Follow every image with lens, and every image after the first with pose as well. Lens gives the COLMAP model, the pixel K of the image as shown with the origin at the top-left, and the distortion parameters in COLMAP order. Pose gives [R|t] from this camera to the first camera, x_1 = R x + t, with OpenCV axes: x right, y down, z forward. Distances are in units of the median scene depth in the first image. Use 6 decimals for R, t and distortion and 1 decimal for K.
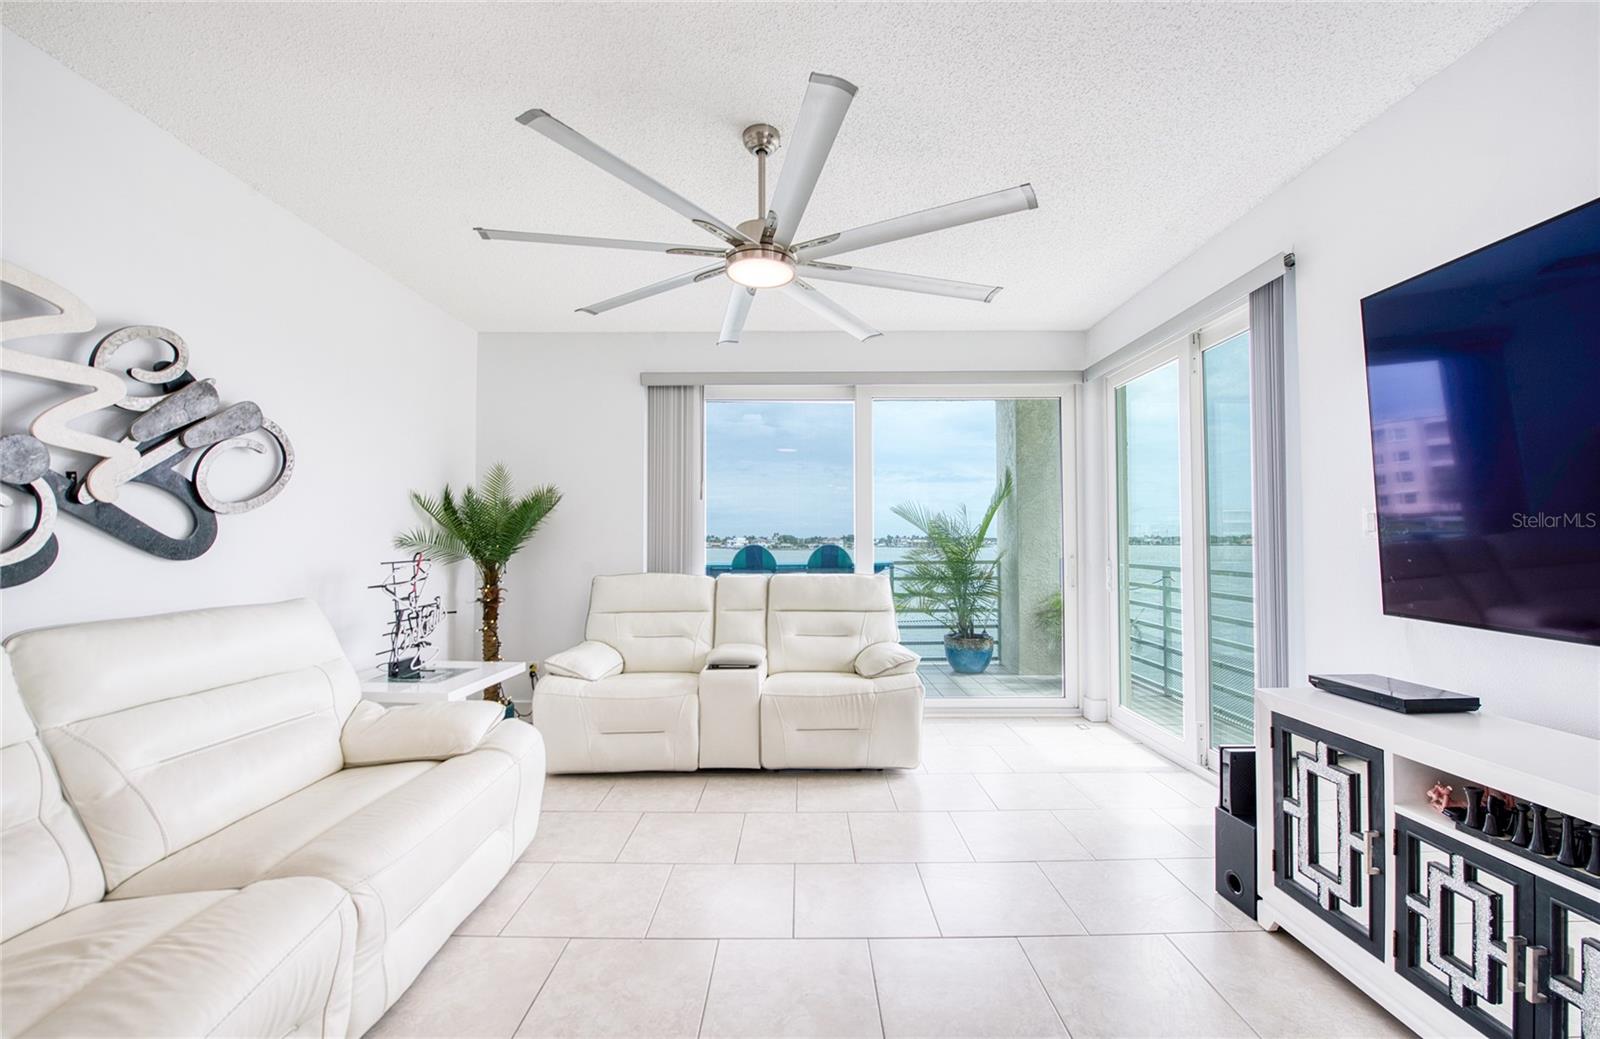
lens RADIAL K [[637.1, 0, 802.4], [0, 637.1, 524.2], [0, 0, 1]] dist [-0.015910, -0.001811]
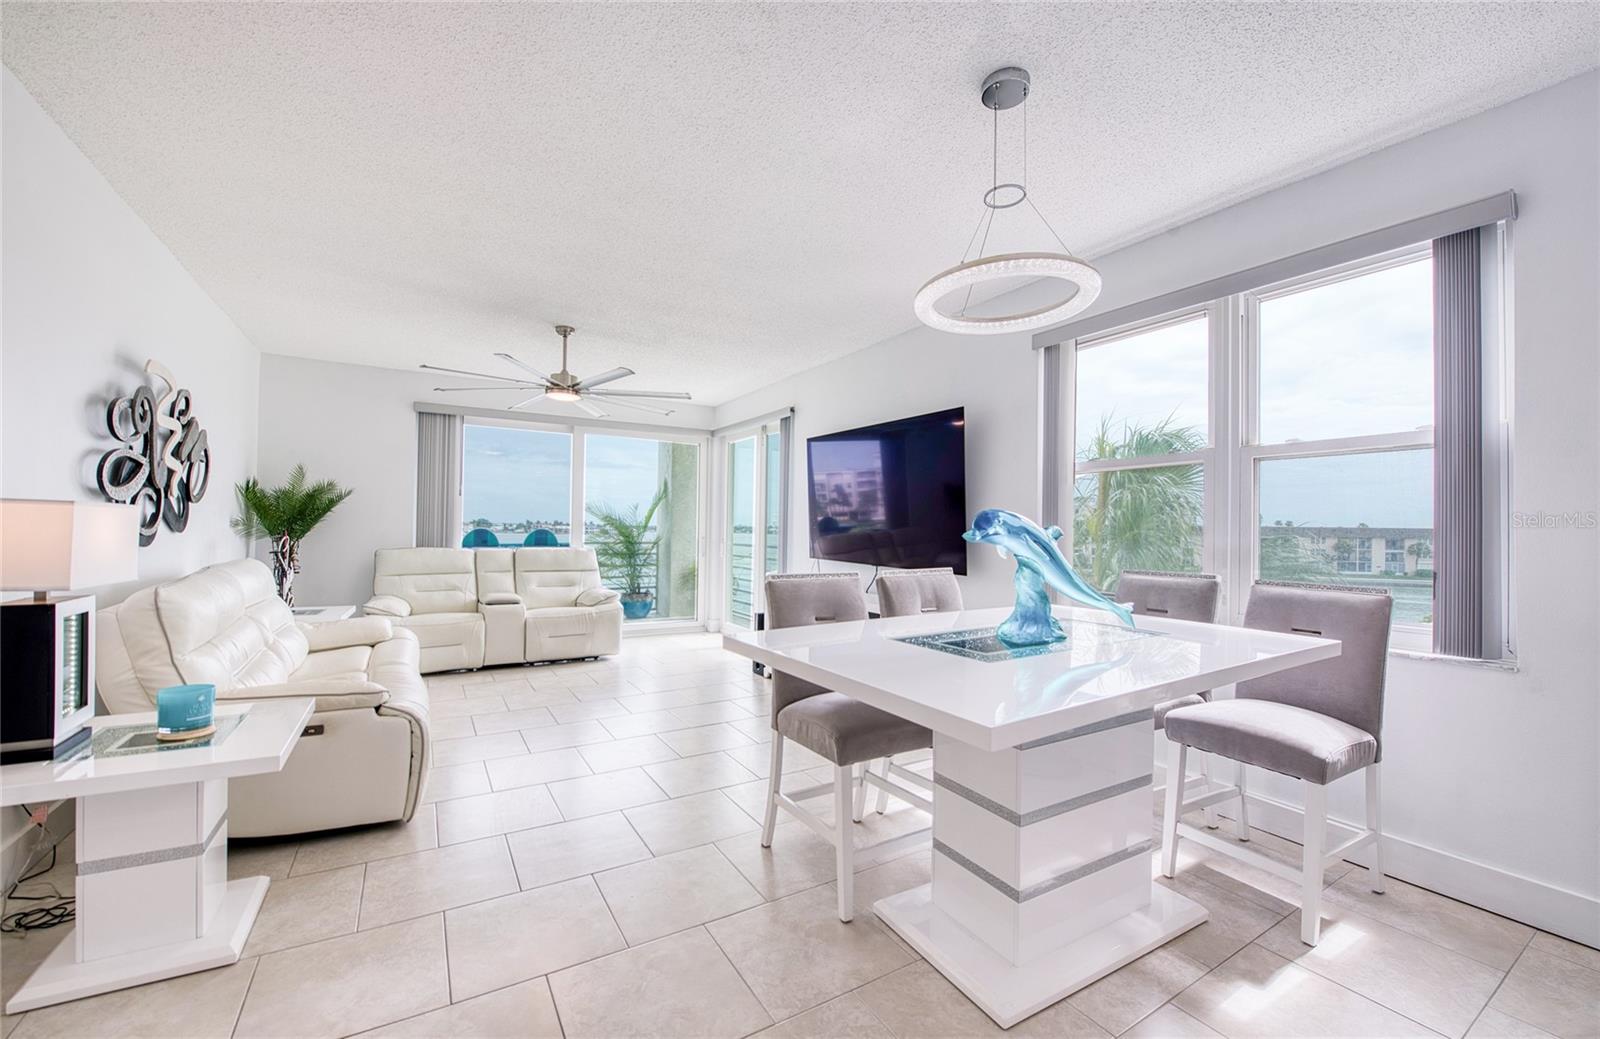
lens RADIAL K [[637.1, 0, 807.1], [0, 637.1, 525.3], [0, 0, 1]] dist [-0.015910, -0.001811]
pose [[0.851527, 0.016827, 0.524041, -0.272031], [-0.028784, 0.999478, 0.014678, -0.017625], [-0.523521, -0.027582, 0.851566, -0.686809]]
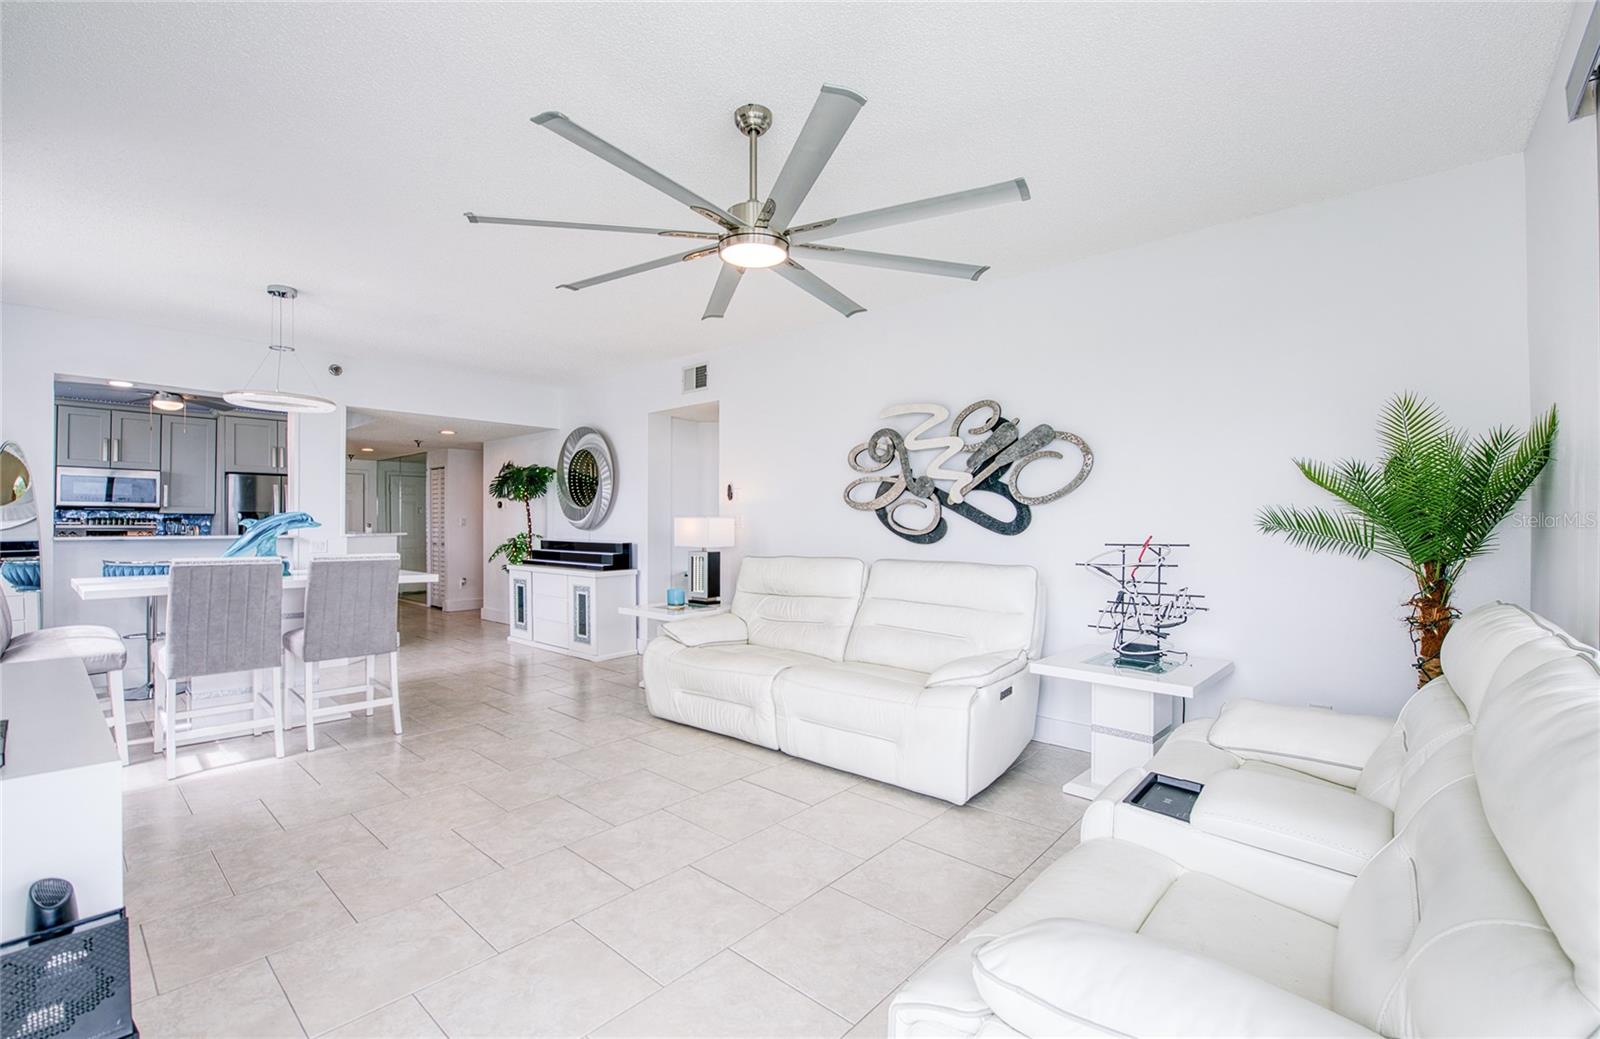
lens RADIAL K [[682.9, 0, 792.2], [0, 682.9, 524.7], [0, 0, 1]] dist [-0.011708, -0.001273]
pose [[-0.669227, 0.002142, -0.743055, 0.405920], [0.018572, 0.999732, -0.013845, 0.026414], [0.742826, -0.023066, -0.669087, 1.028869]]
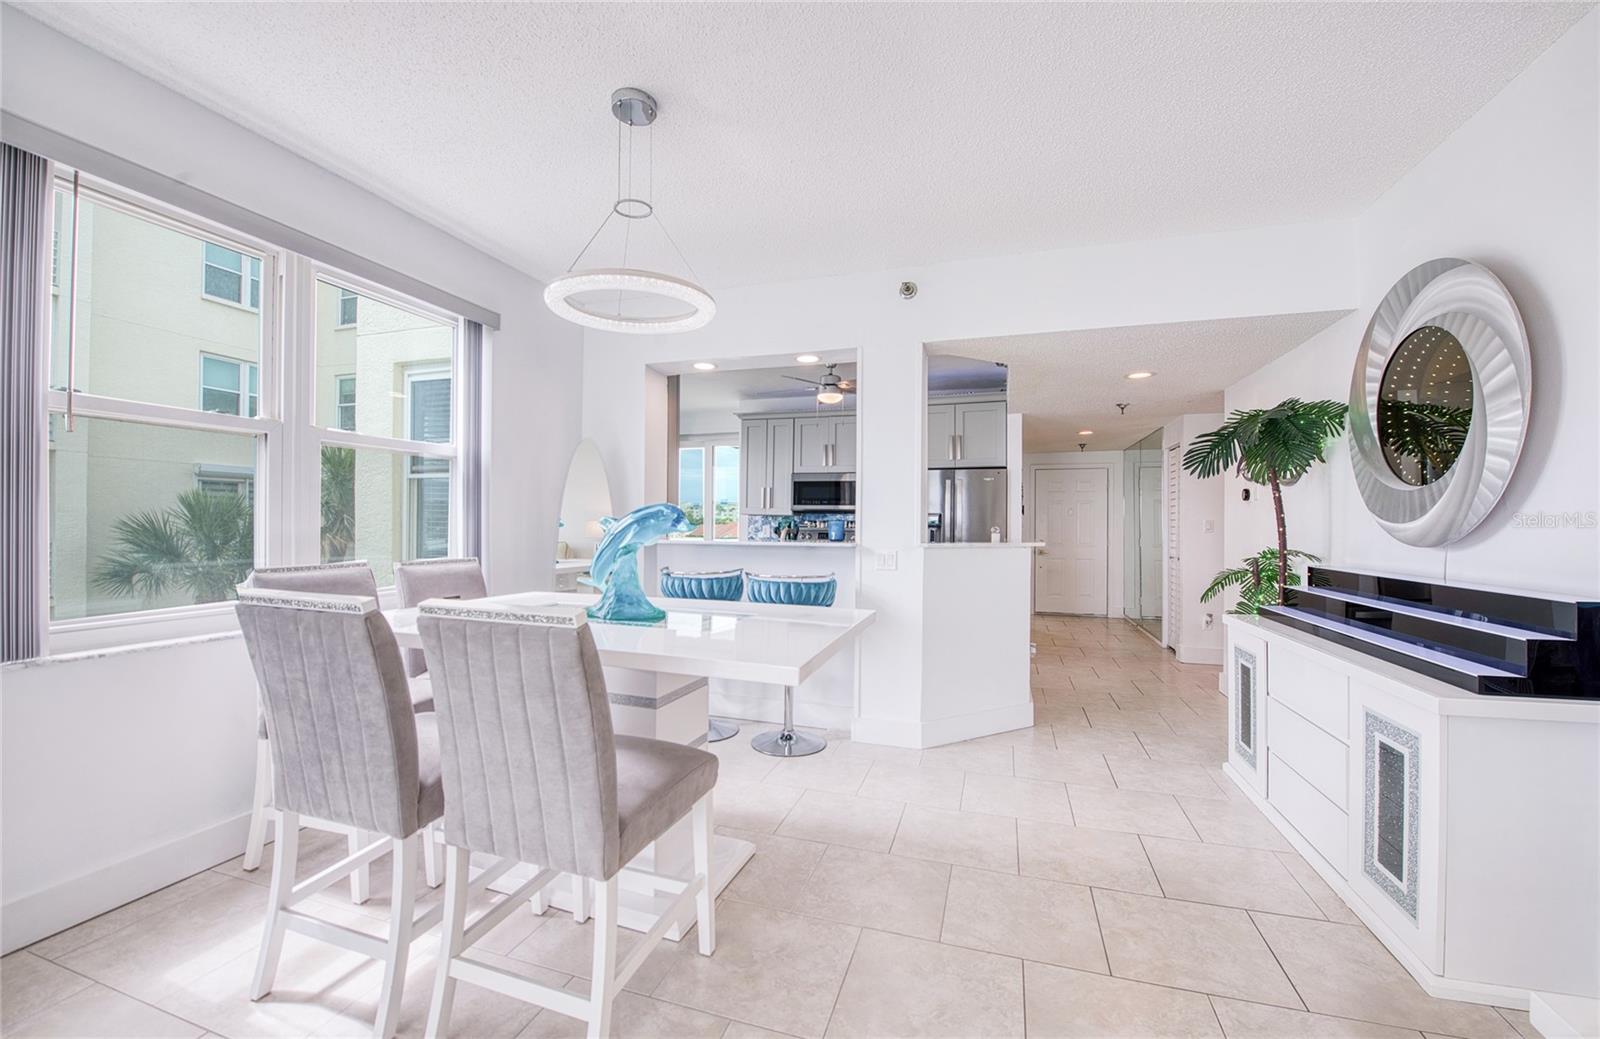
lens RADIAL K [[637.1, 0, 803.0], [0, 637.1, 523.6], [0, 0, 1]] dist [-0.015910, -0.001811]
pose [[-0.953804, -0.003635, 0.300408, -0.174139], [-0.012100, 0.999580, -0.026322, 0.004931], [-0.300187, -0.028741, -0.953447, 0.173416]]
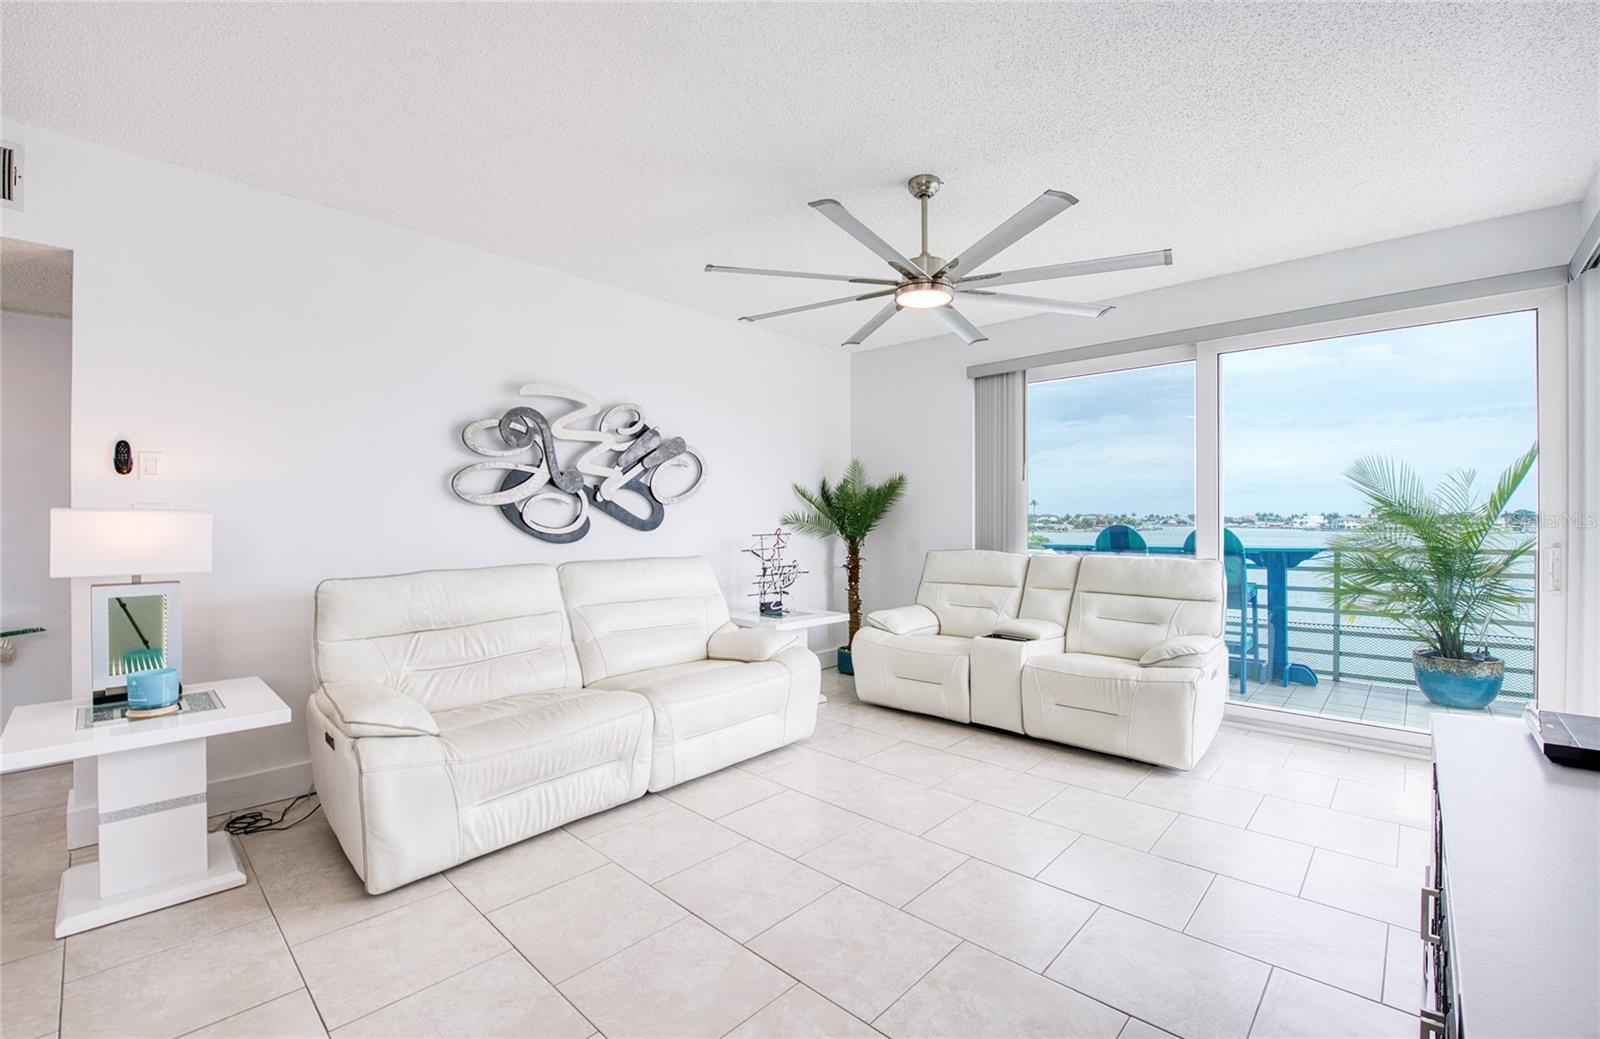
lens RADIAL K [[682.9, 0, 800.0], [0, 682.9, 523.2], [0, 0, 1]] dist [-0.011708, -0.001273]
pose [[0.730548, 0.005411, -0.682840, 0.379964], [0.016814, 0.999523, 0.025909, -0.004651], [0.682655, -0.030409, 0.730108, -0.068963]]
